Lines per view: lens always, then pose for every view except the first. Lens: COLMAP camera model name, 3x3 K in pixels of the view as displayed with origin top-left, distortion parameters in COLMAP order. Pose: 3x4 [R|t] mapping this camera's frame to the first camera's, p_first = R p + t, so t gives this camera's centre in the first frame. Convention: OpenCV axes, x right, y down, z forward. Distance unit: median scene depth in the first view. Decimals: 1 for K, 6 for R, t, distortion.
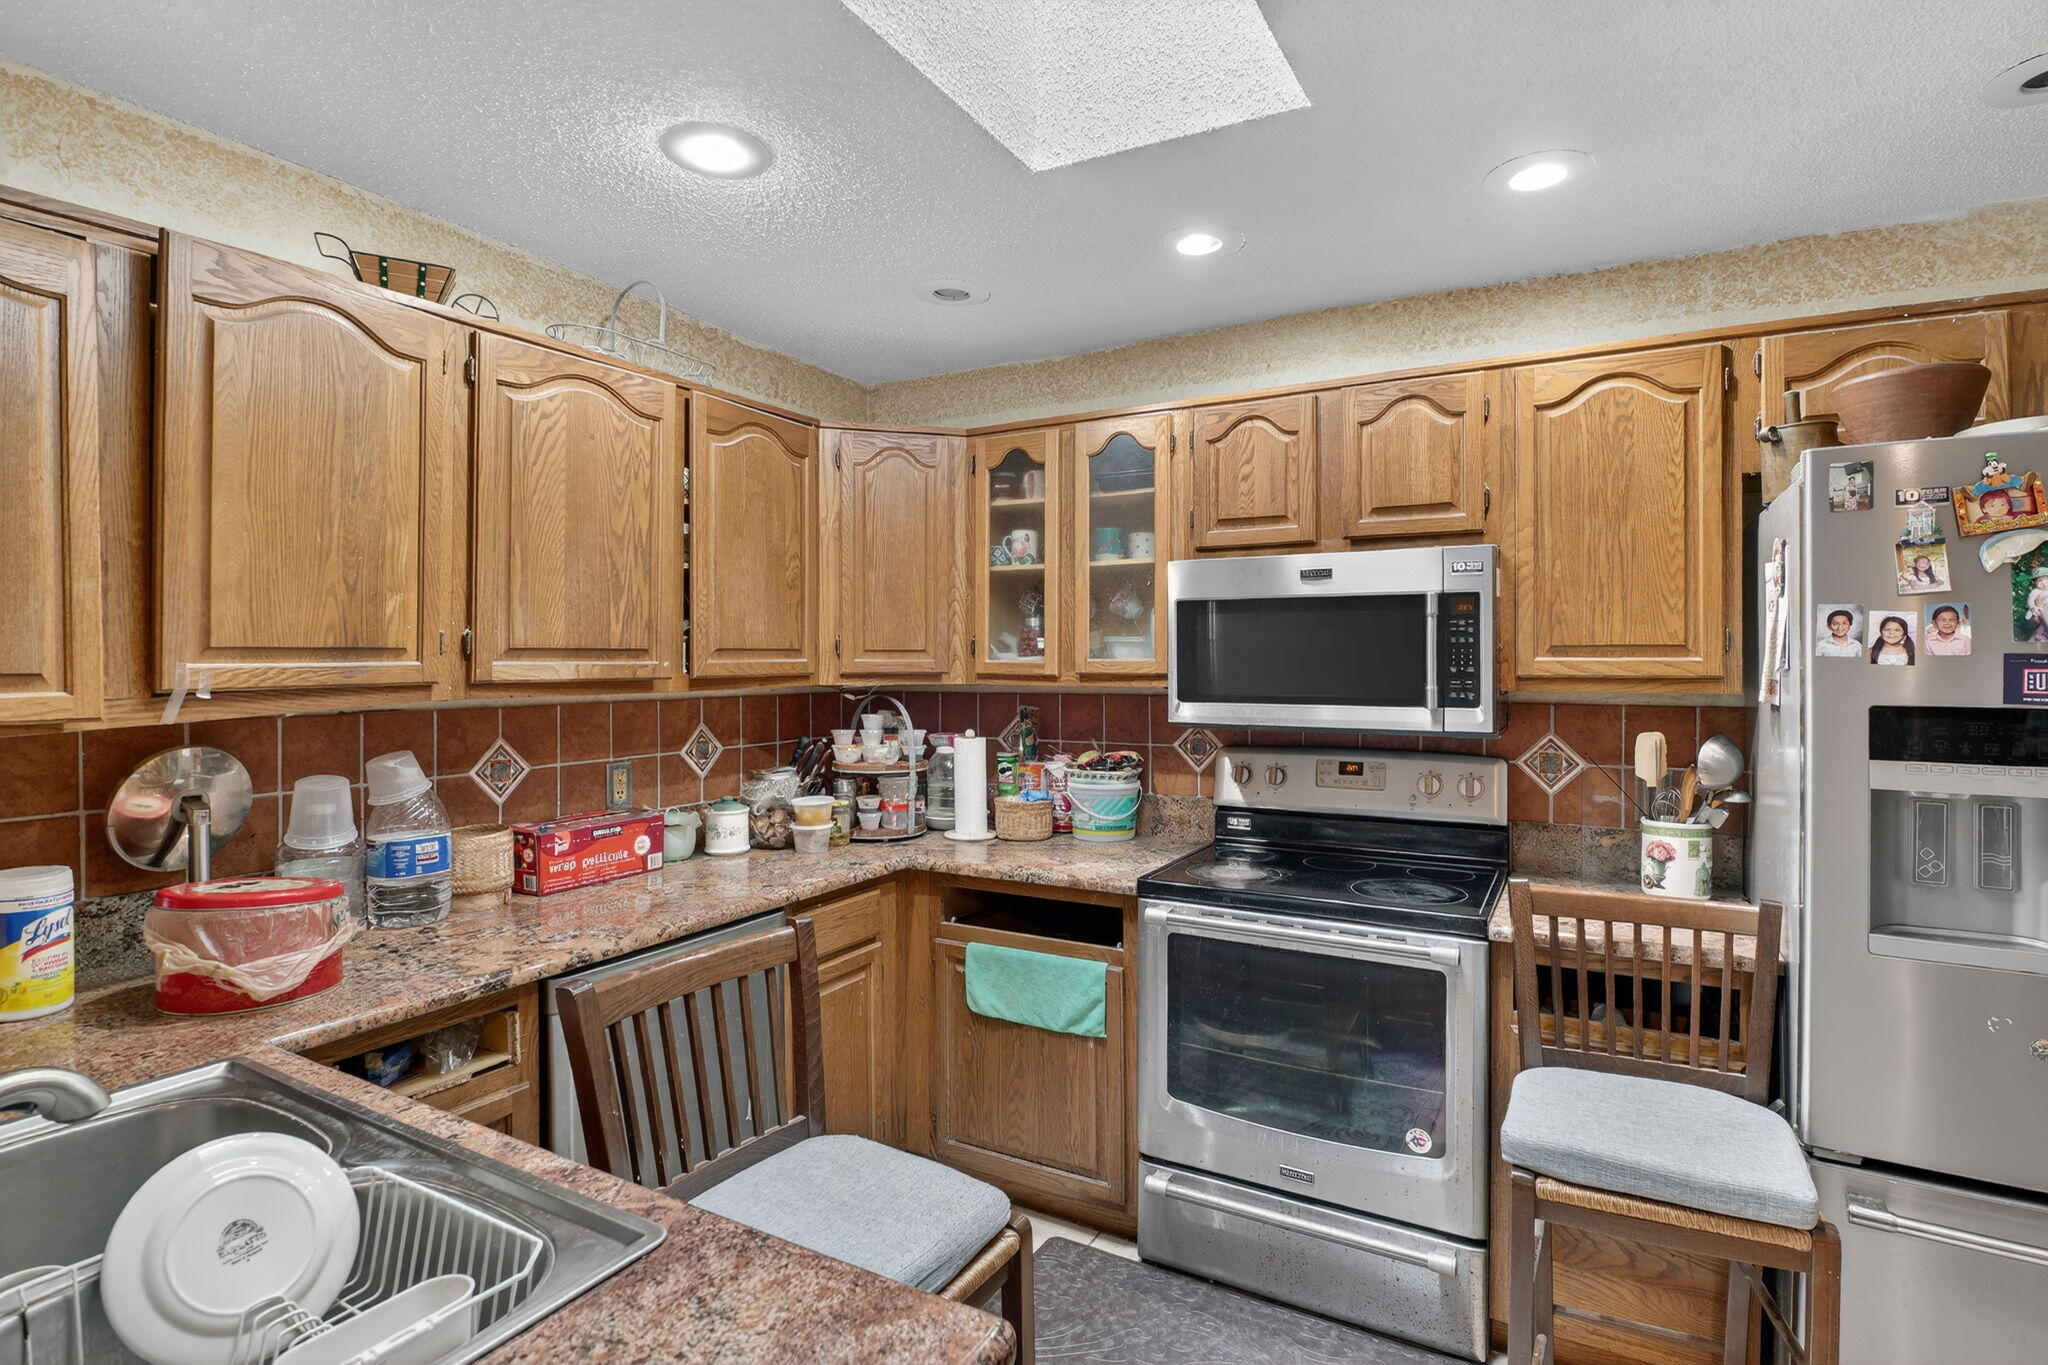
lens RADIAL K [[999.4, 0, 1025.2], [0, 999.4, 657.9], [0, 0, 1]] dist [-0.001384, -0.014667]
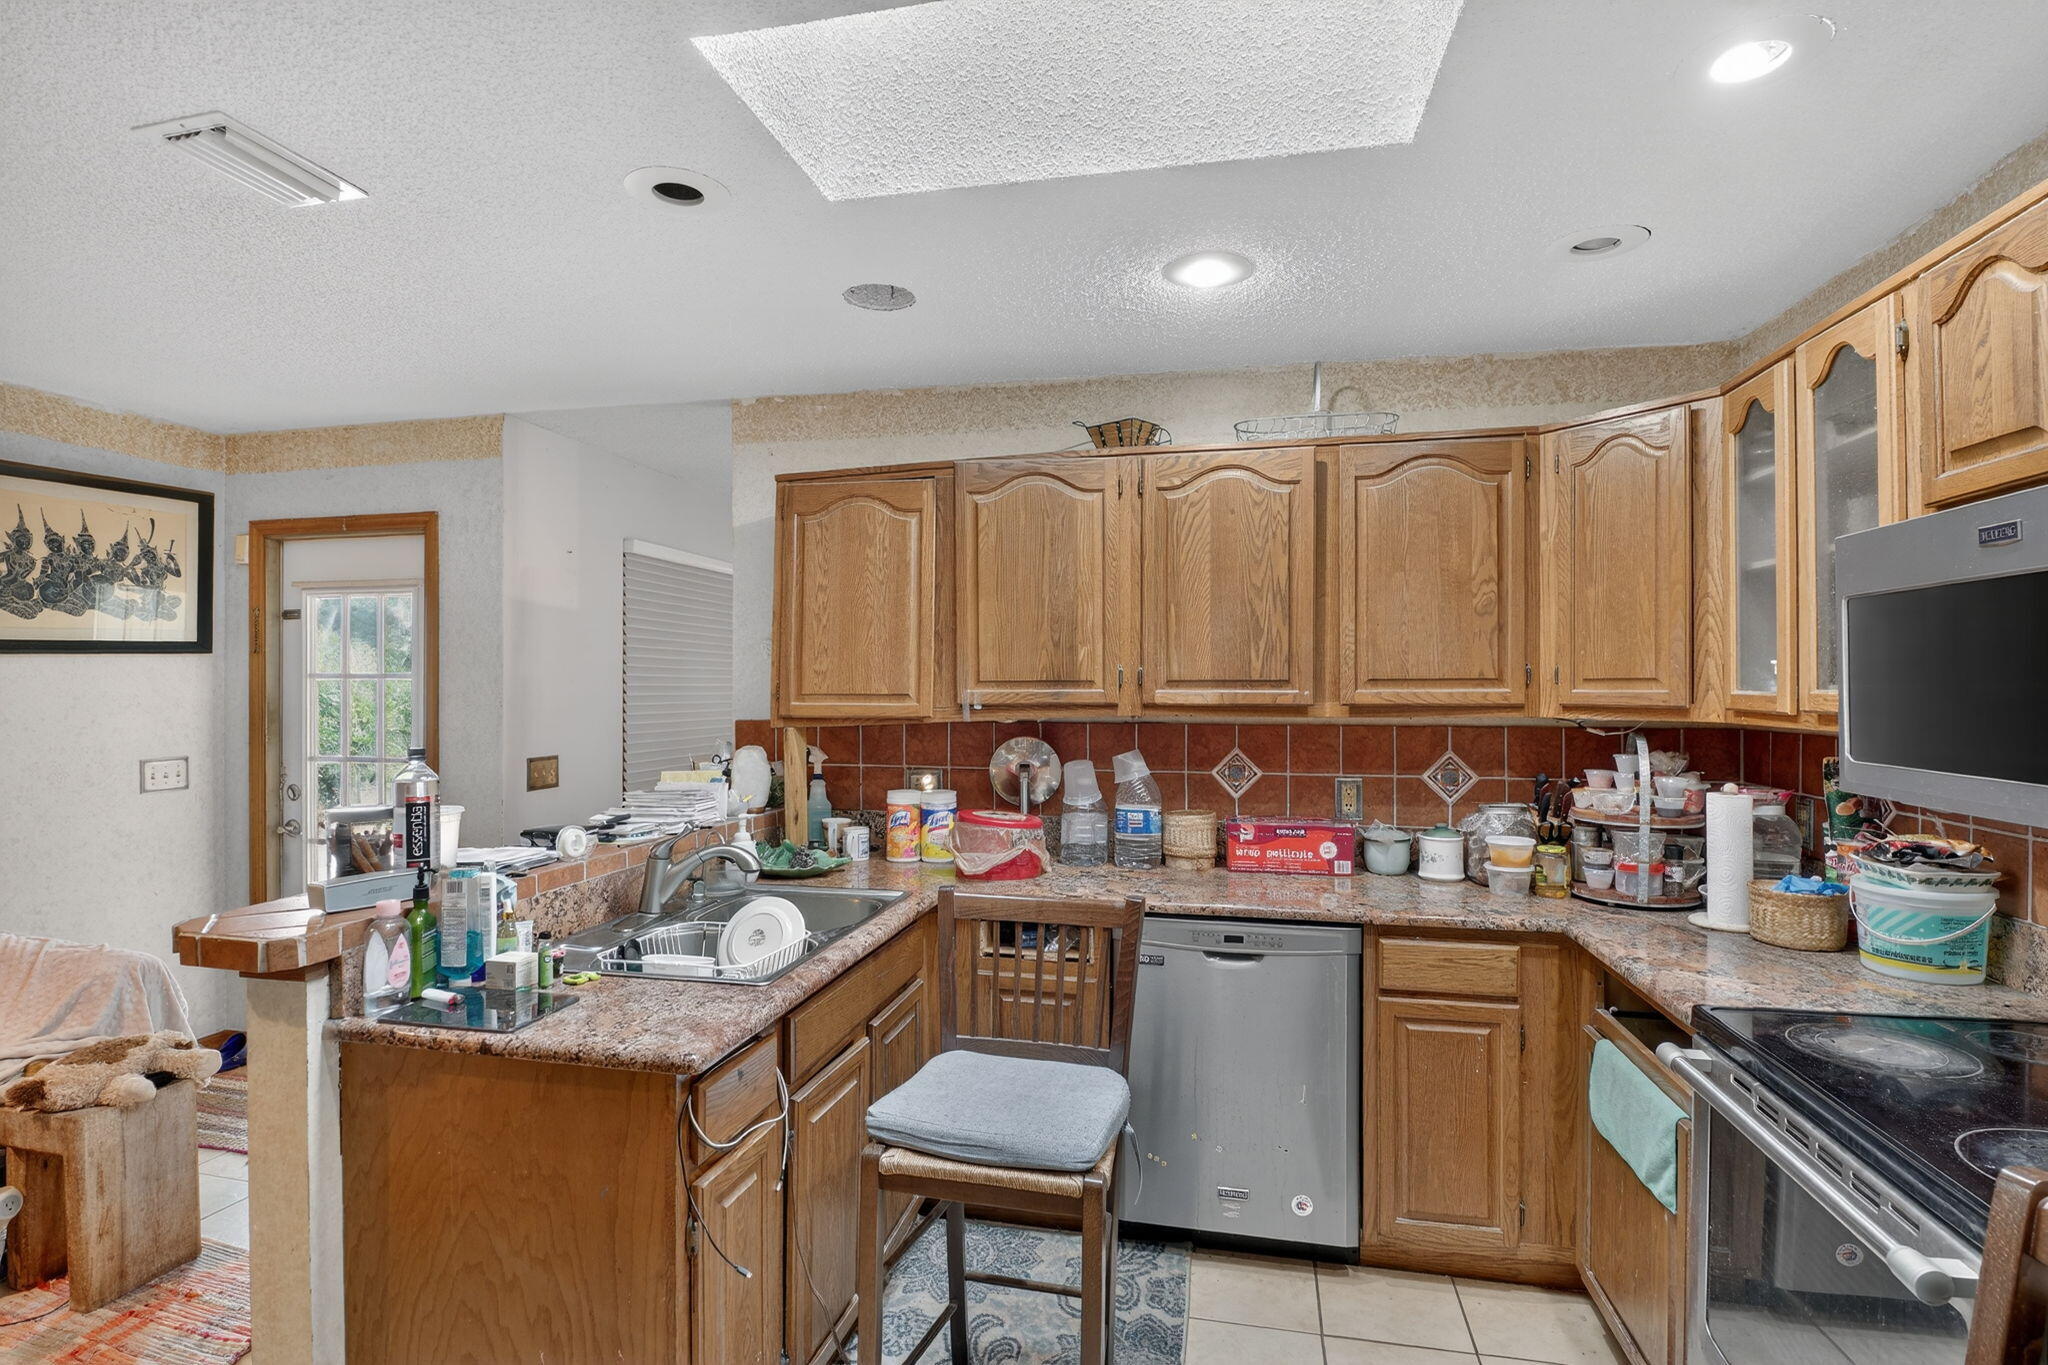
lens RADIAL K [[990.9, 0, 1024.0], [0, 990.9, 682.5], [0, 0, 1]] dist [-0.000728, -0.014816]
pose [[0.301268, -0.000955, -0.953539, 0.634449], [-0.000451, 0.999999, -0.001145, -0.003863], [0.953539, 0.000775, 0.301267, 0.347071]]
